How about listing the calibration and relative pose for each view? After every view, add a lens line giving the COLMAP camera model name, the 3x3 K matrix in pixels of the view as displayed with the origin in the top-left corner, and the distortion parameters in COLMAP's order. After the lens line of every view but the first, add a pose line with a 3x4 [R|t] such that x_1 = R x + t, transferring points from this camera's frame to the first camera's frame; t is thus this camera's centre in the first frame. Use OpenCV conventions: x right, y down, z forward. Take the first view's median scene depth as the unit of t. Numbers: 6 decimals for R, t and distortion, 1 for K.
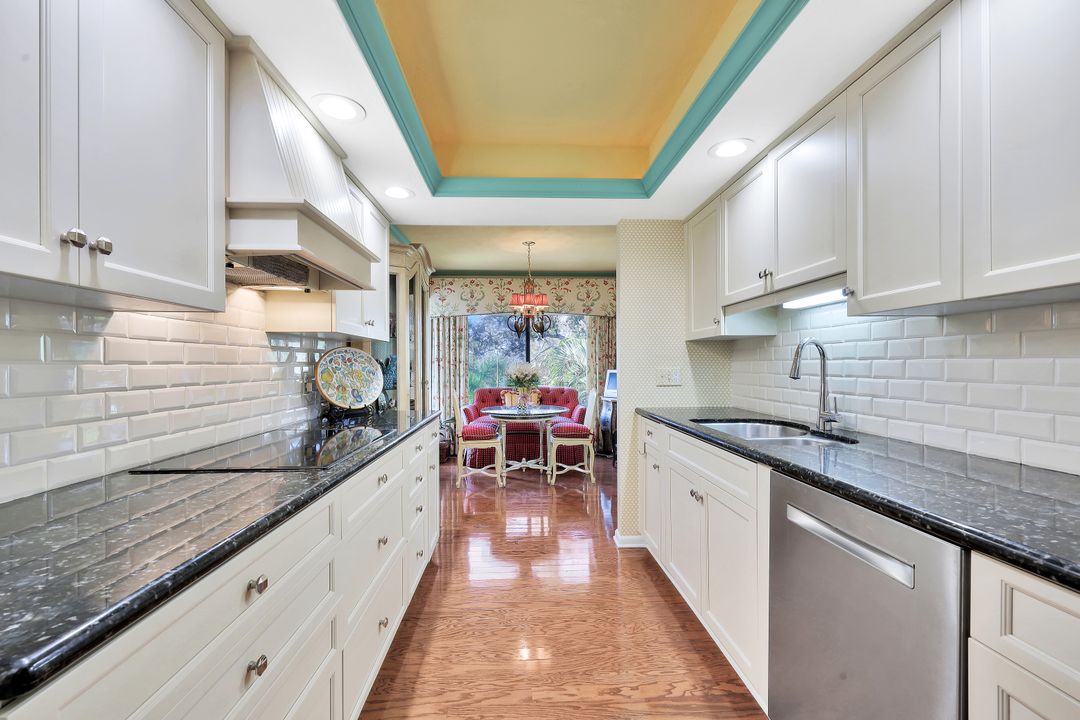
lens RADIAL K [[438.5, 0, 539.6], [0, 438.5, 364.5], [0, 0, 1]] dist [0.000638, 0.000148]
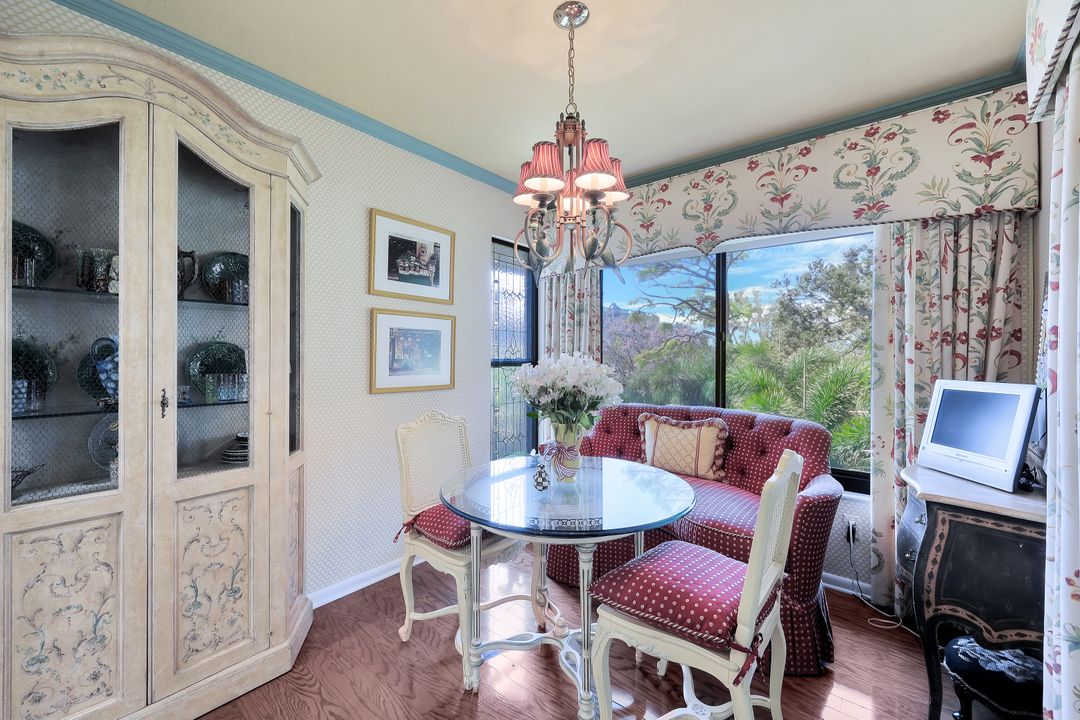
lens RADIAL K [[438.5, 0, 537.6], [0, 438.5, 355.2], [0, 0, 1]] dist [0.000638, 0.000148]
pose [[0.743642, 0.004519, -0.668563, 0.147229], [-0.010807, 0.999928, -0.005261, -0.000693], [0.668491, 0.011137, 0.743637, 0.553877]]
